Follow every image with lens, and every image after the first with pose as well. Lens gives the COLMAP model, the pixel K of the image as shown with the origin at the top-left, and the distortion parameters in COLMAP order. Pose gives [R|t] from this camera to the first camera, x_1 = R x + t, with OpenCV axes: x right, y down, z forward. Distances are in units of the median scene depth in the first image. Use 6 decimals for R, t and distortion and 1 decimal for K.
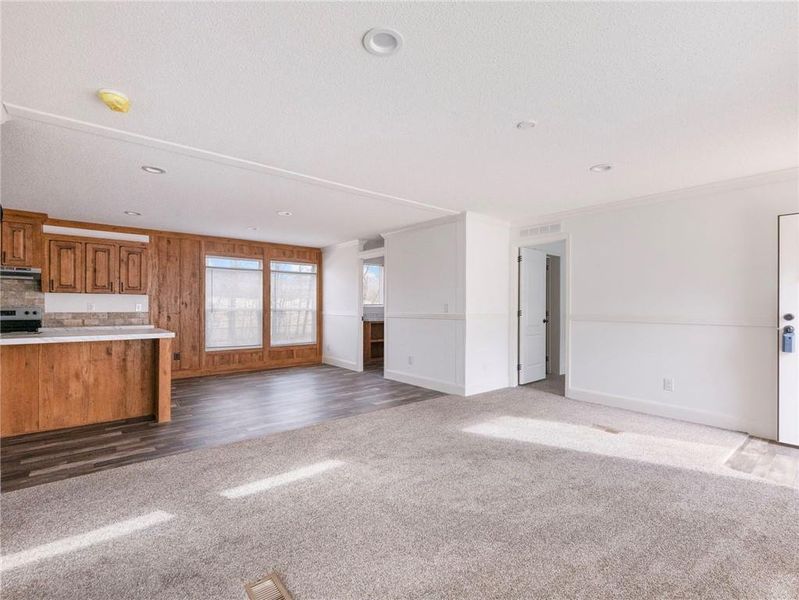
lens RADIAL K [[392.7, 0, 400.3], [0, 392.7, 305.3], [0, 0, 1]] dist [-0.002962, -0.000105]
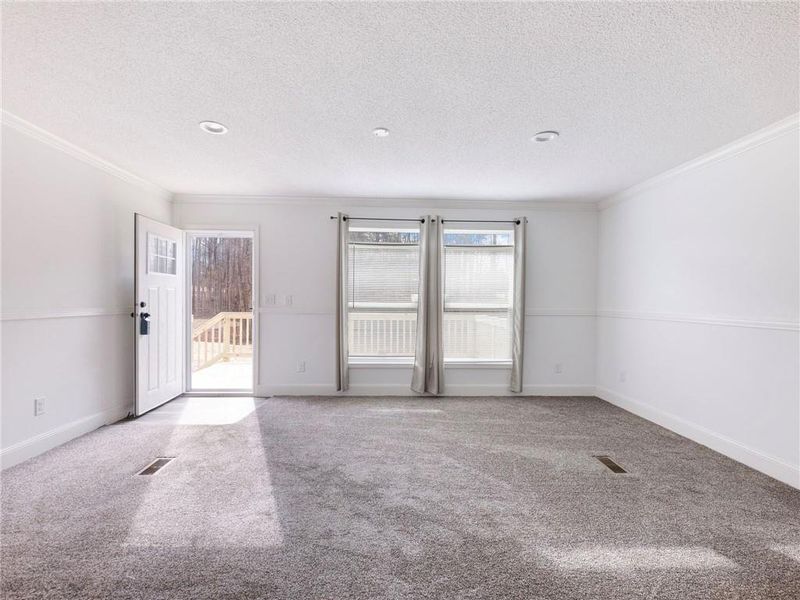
lens RADIAL K [[372.4, 0, 400.0], [0, 372.4, 300.0], [0, 0, 1]] dist [0.003312, 0.000294]
pose [[-0.789882, -0.021249, 0.612890, -0.282122], [-0.015708, 0.999773, 0.014417, -0.010071], [-0.613057, 0.001761, -0.790036, 1.394414]]
